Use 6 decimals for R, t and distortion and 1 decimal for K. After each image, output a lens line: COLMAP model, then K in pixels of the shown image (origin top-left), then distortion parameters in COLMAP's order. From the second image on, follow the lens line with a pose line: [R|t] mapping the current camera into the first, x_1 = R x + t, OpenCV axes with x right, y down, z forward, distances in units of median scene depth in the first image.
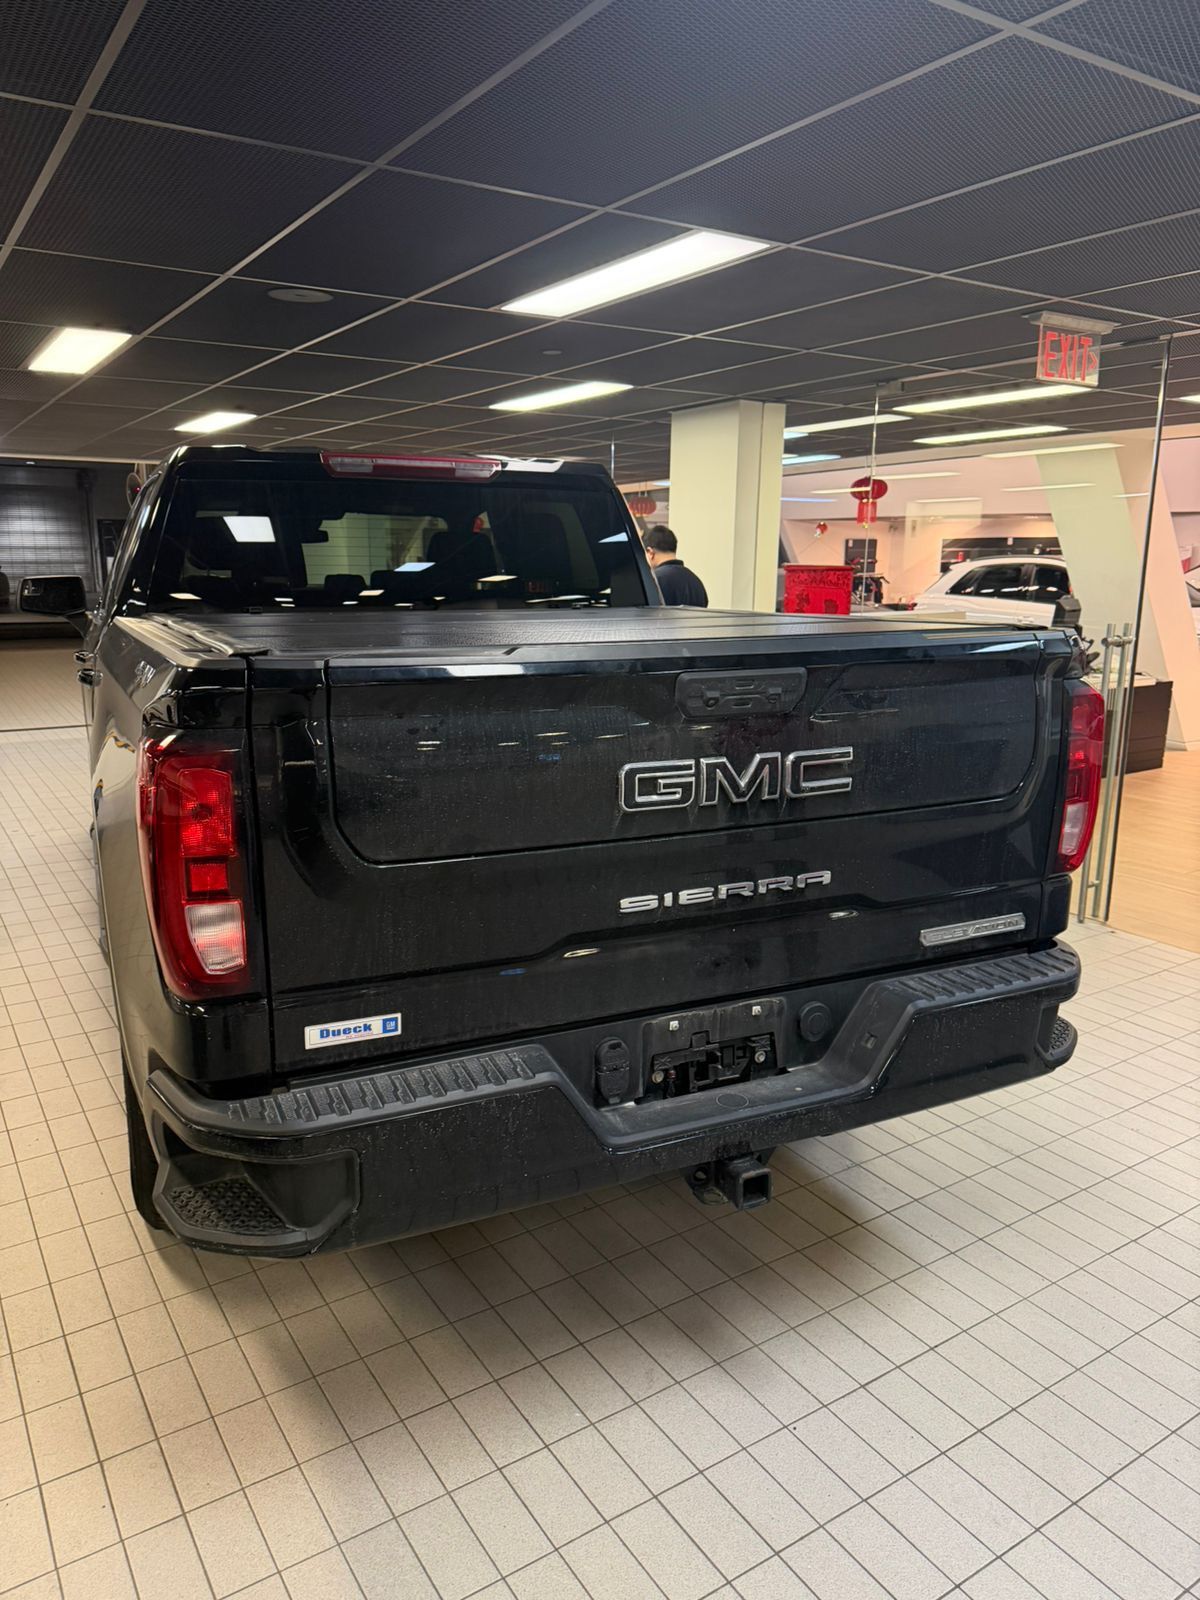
lens RADIAL K [[1135.3, 0, 594.9], [0, 1135.3, 804.6], [0, 0, 1]] dist [0.066972, -0.089978]
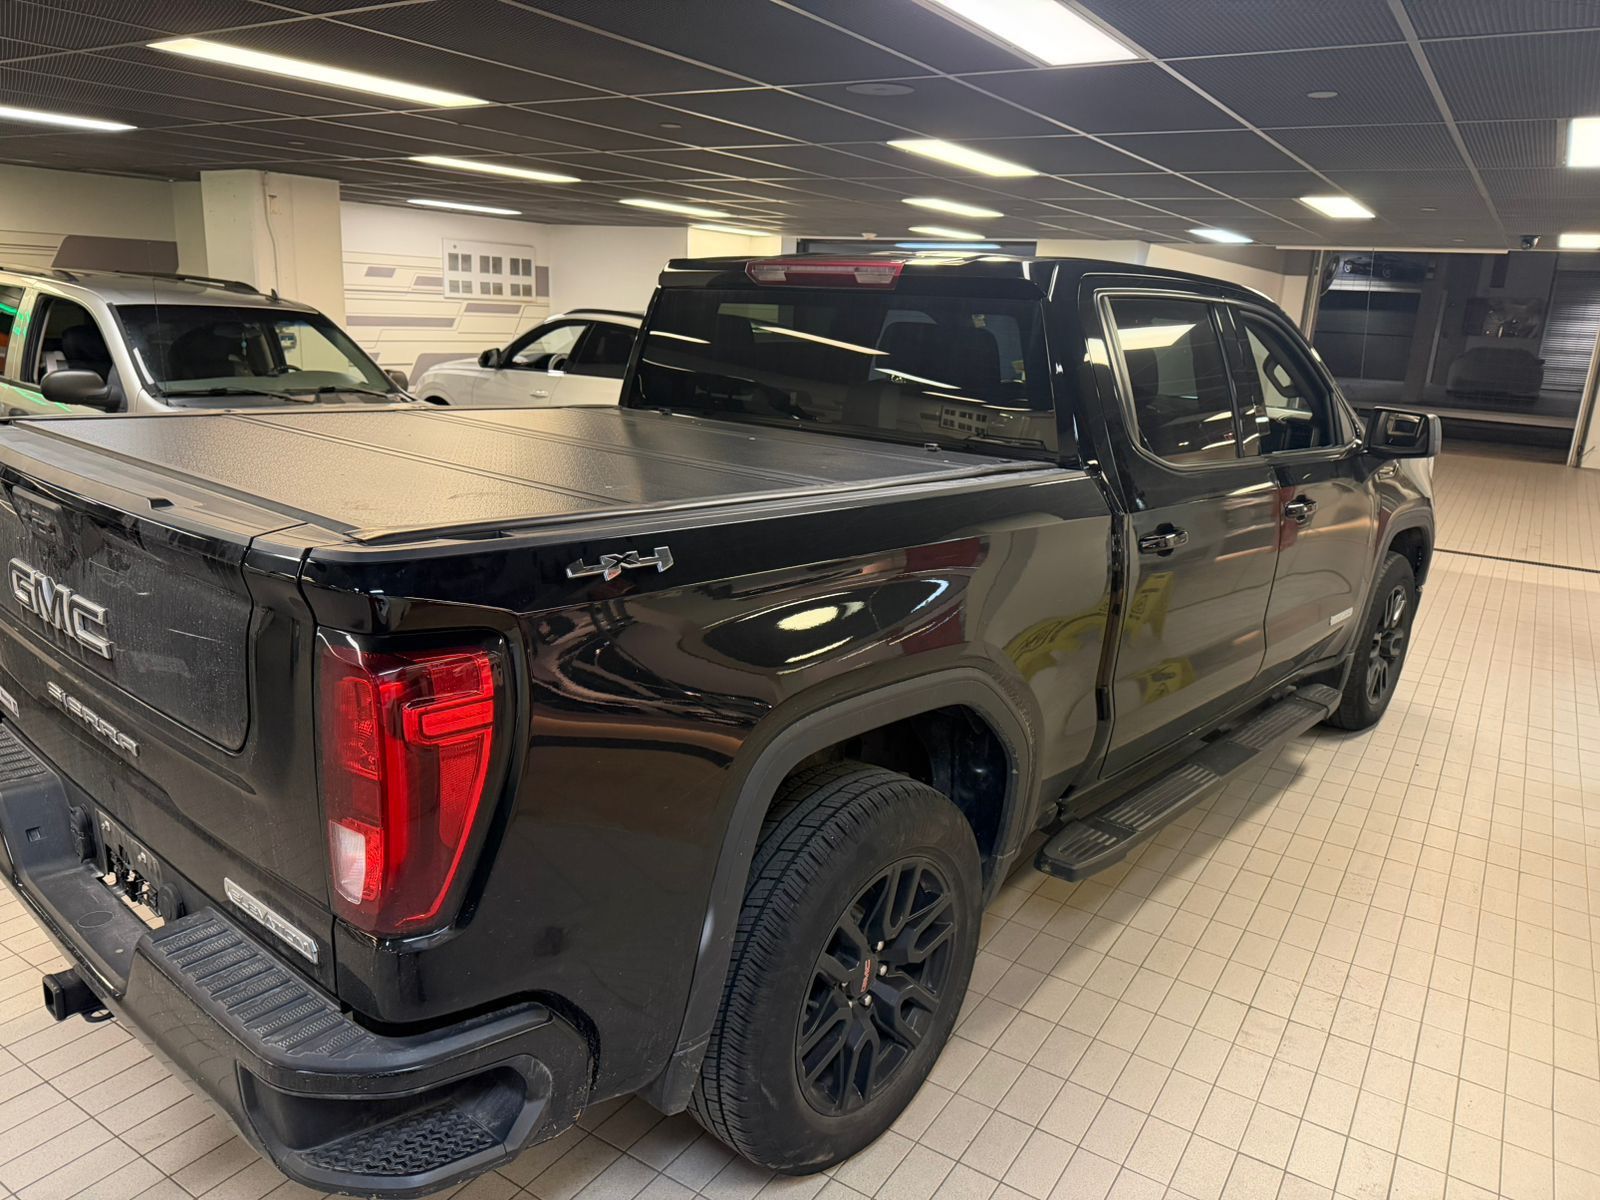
lens RADIAL K [[1135.3, 0, 802.1], [0, 1135.3, 616.4], [0, 0, 1]] dist [0.066972, -0.089978]
pose [[0.413532, 0.259894, -0.872609, 1.176900], [-0.240101, 0.955599, 0.170827, -0.314354], [0.878261, 0.138872, 0.457571, 1.031823]]
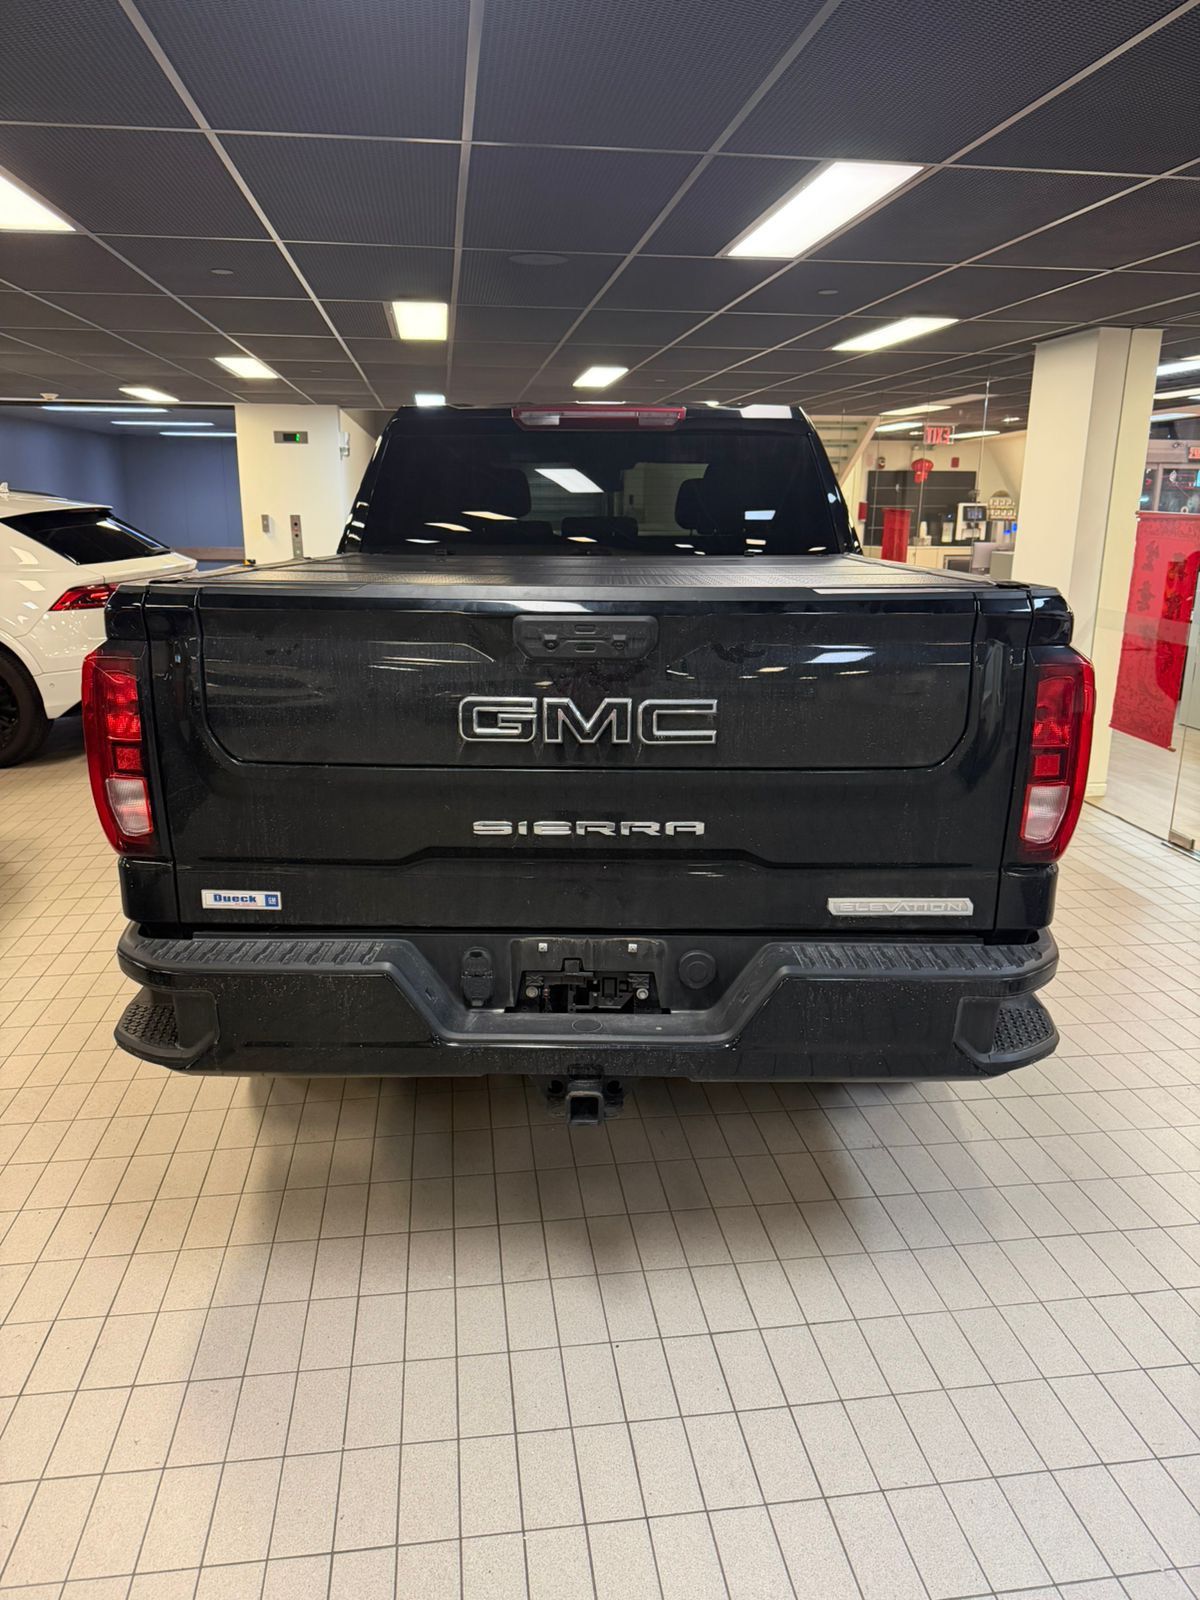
lens RADIAL K [[1135.3, 0, 604.7], [0, 1135.3, 802.2], [0, 0, 1]] dist [0.066972, -0.089978]
pose [[0.908657, 0.111545, -0.402369, 0.528842], [-0.094190, 0.993576, 0.062732, -0.014134], [0.406781, -0.019103, 0.913326, 0.047537]]
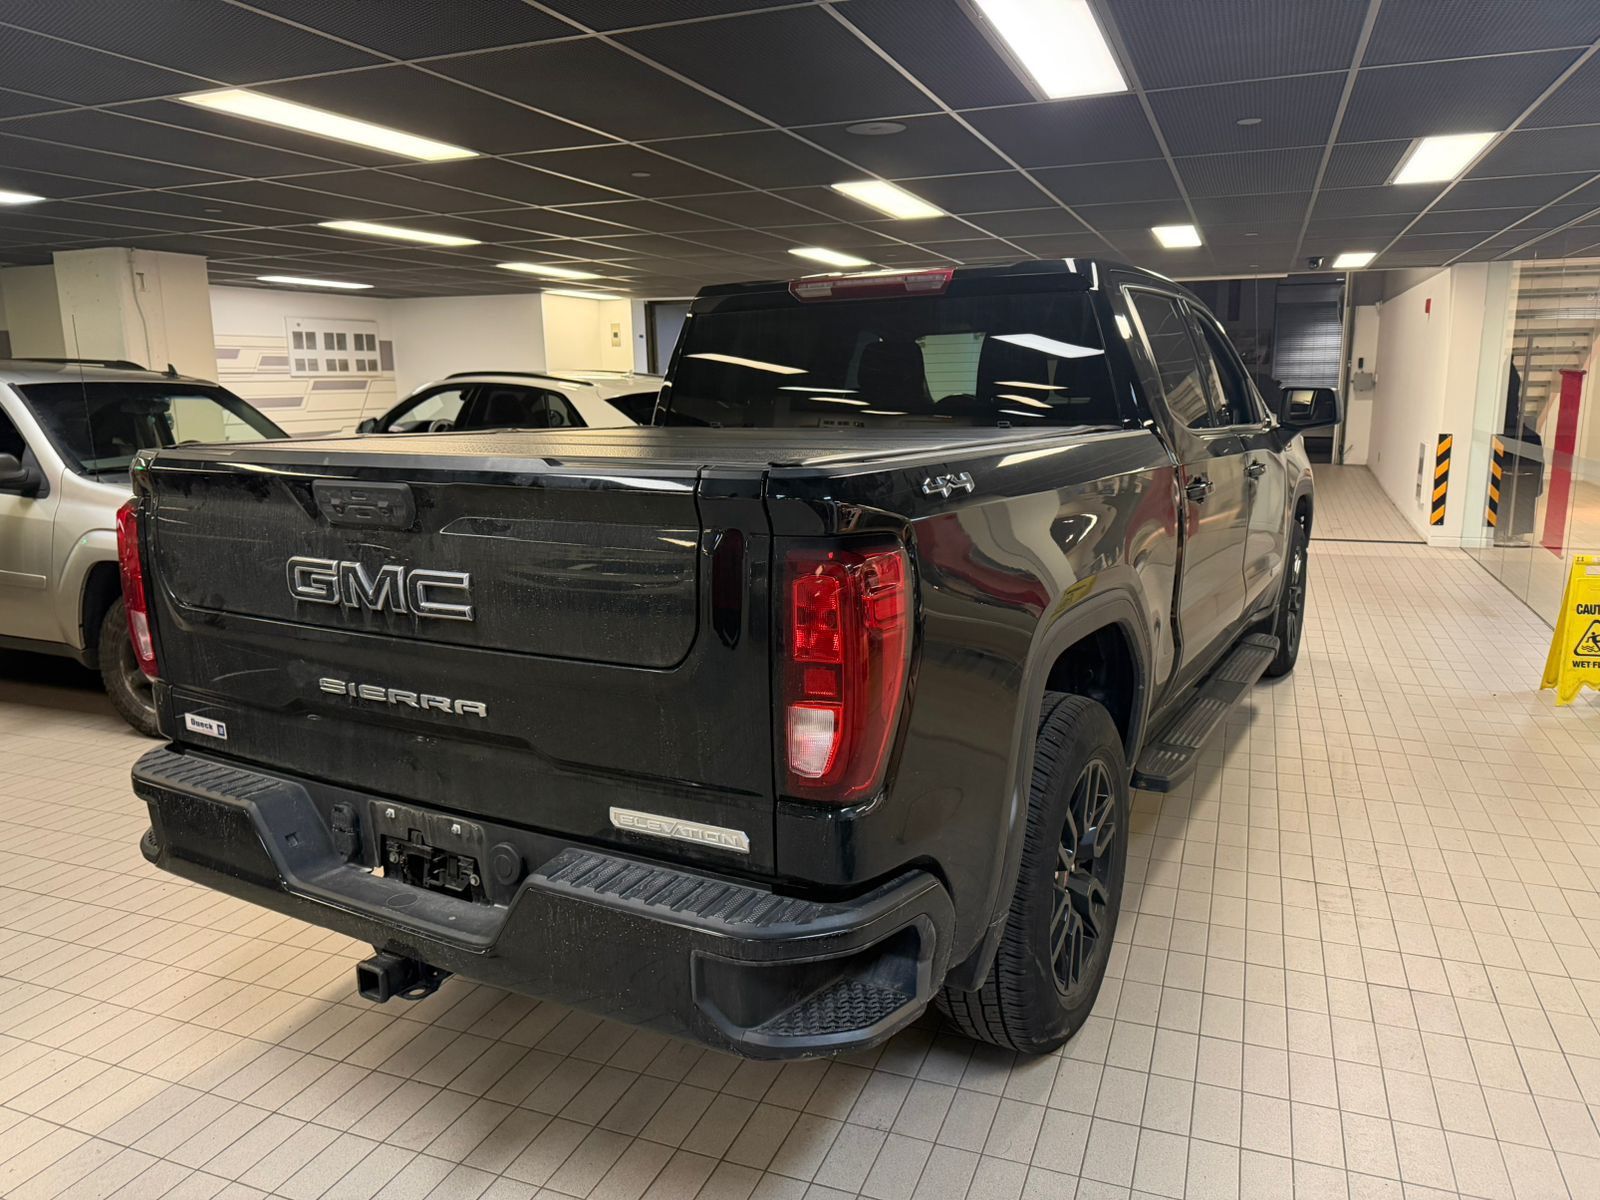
lens RADIAL K [[1135.3, 0, 819.6], [0, 1135.3, 610.5], [0, 0, 1]] dist [0.066972, -0.089978]
pose [[0.594395, 0.150976, -0.789874, 1.107464], [-0.156840, 0.985121, 0.070270, -0.128265], [0.788730, 0.082116, 0.609230, 0.635902]]
